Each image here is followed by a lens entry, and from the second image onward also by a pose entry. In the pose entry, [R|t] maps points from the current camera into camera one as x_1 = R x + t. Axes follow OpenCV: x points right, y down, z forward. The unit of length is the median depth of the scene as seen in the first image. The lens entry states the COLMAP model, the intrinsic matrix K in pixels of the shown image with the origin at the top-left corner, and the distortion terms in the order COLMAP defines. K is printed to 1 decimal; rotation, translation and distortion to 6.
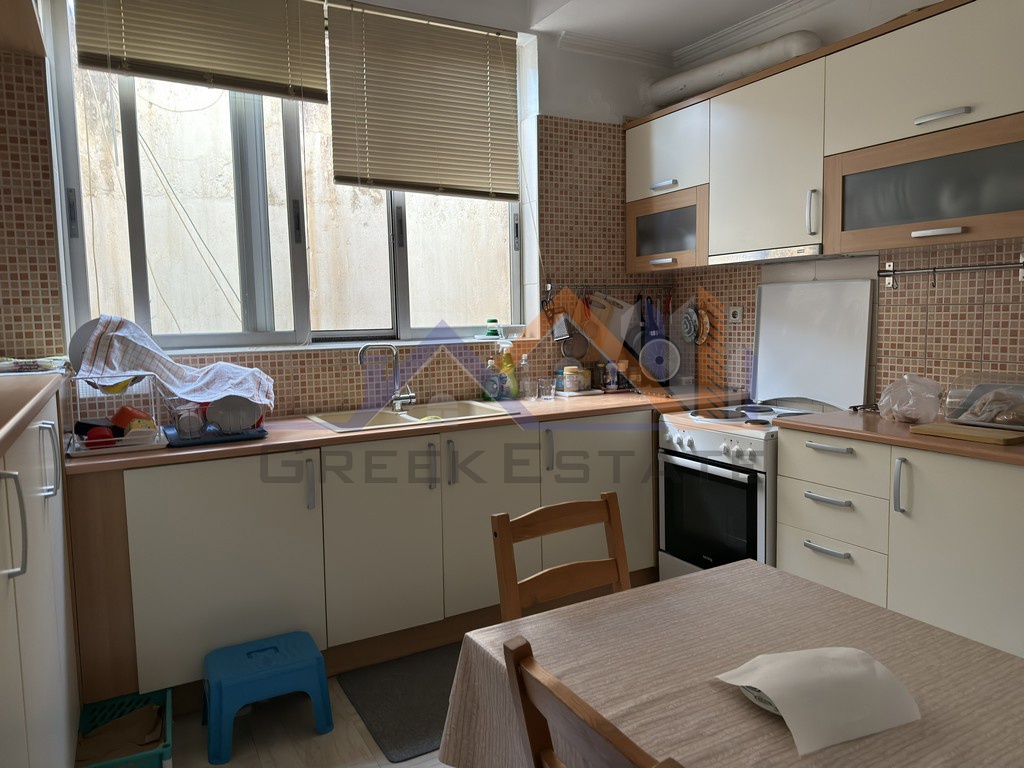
lens RADIAL K [[728.3, 0, 516.1], [0, 728.3, 368.9], [0, 0, 1]] dist [0.135928, -0.184585]
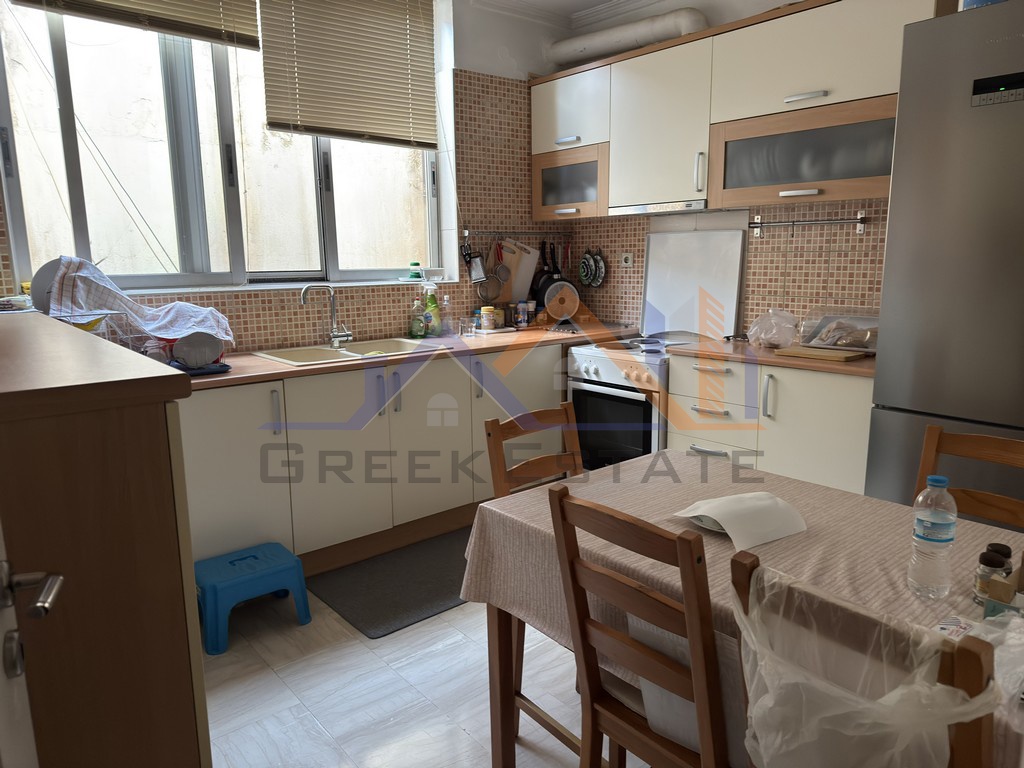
lens RADIAL K [[728.3, 0, 516.1], [0, 728.3, 368.9], [0, 0, 1]] dist [0.135928, -0.184585]
pose [[0.983007, -0.022216, 0.182221, -0.099943], [0.008322, 0.997022, 0.076664, 0.007803], [-0.183381, -0.073845, 0.980264, -0.111934]]
